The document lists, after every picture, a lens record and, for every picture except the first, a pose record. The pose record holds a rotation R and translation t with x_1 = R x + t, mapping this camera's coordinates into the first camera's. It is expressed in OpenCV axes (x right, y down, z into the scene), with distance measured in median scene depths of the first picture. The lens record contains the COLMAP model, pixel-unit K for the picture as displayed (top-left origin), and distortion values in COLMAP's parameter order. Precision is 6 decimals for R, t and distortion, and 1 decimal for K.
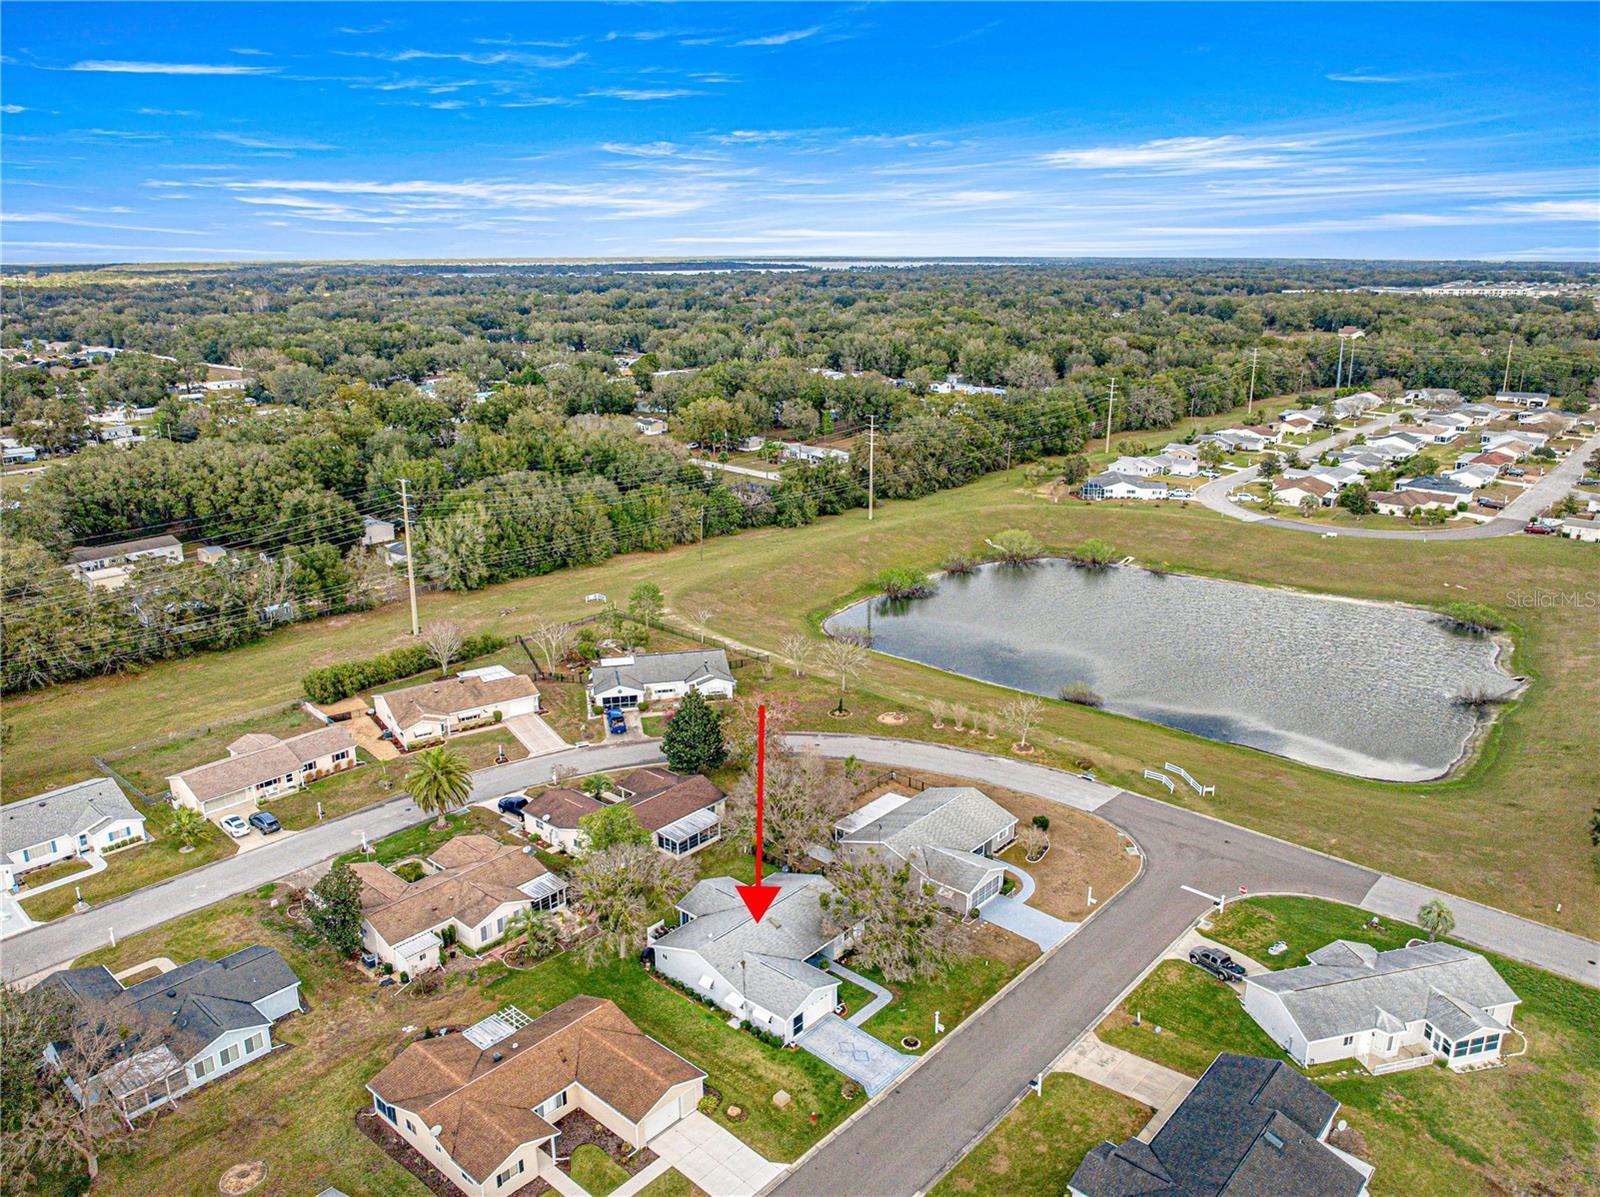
lens RADIAL K [[1165.4, 0, 800.0], [0, 1165.4, 598.5], [0, 0, 1]] dist [-0.009940, -0.033407]
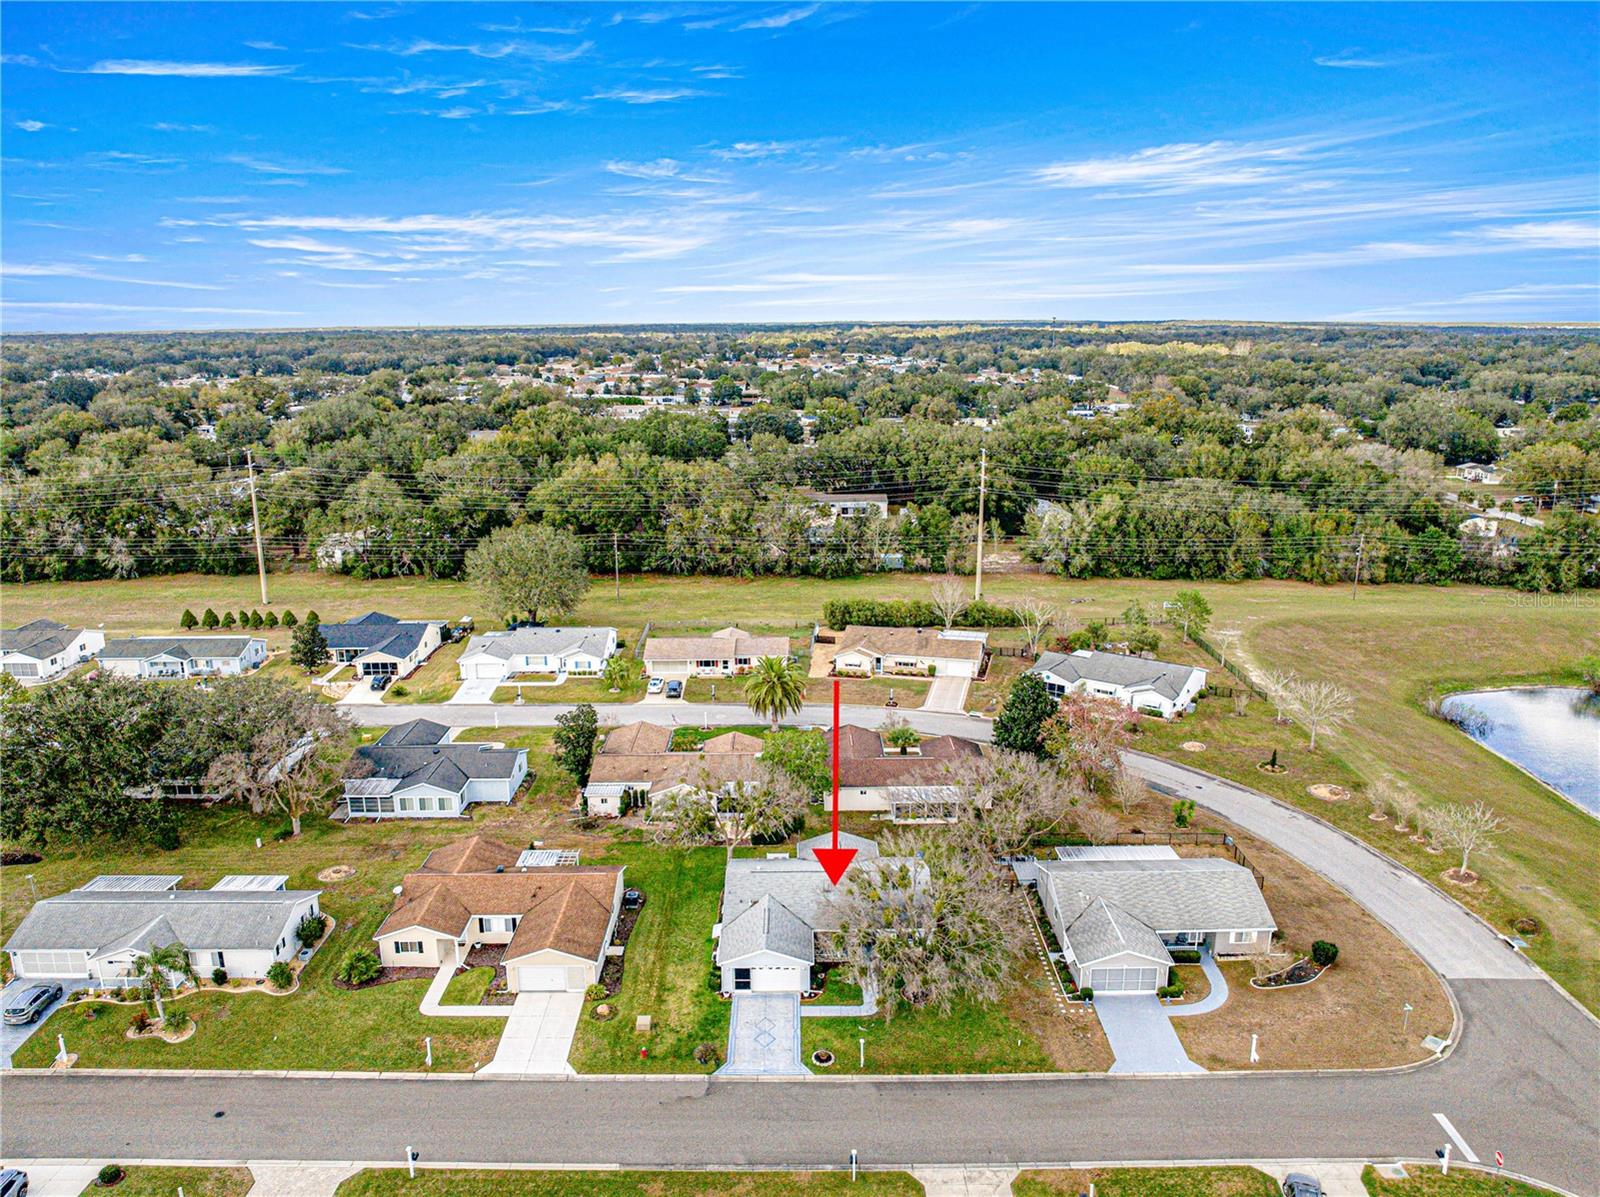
lens RADIAL K [[1130.0, 0, 800.0], [0, 1130.0, 598.5], [0, 0, 1]] dist [-0.024658, 0.000897]
pose [[0.666918, 0.178680, -0.723391, 0.433048], [-0.210261, 0.976498, 0.047352, 0.021934], [0.714850, 0.120522, 0.688813, 0.287902]]
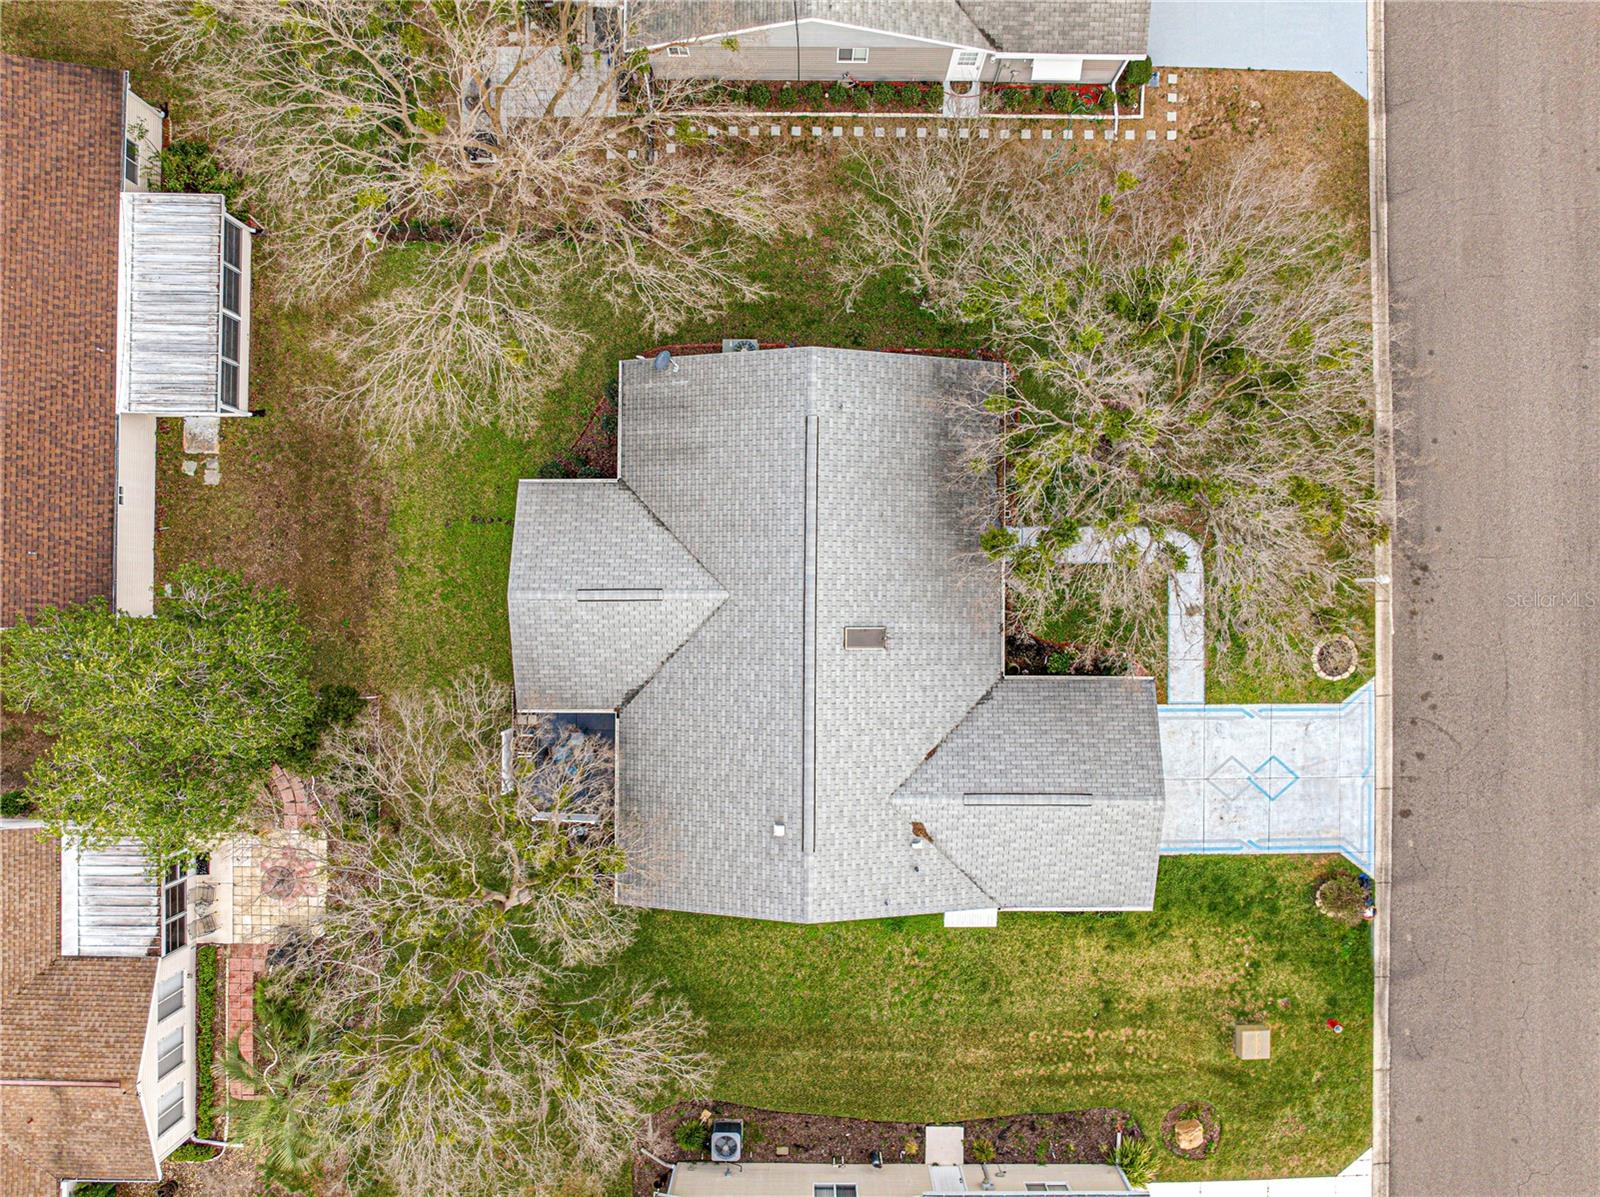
lens RADIAL K [[1148.2, 0, 800.0], [0, 1148.2, 598.5], [0, 0, 1]] dist [-0.069840, 0.045308]
pose [[0.752686, -0.658295, 0.010558, -0.025118], [0.185676, 0.227631, 0.955881, -0.023726], [-0.631655, -0.717518, 0.293564, 0.730751]]
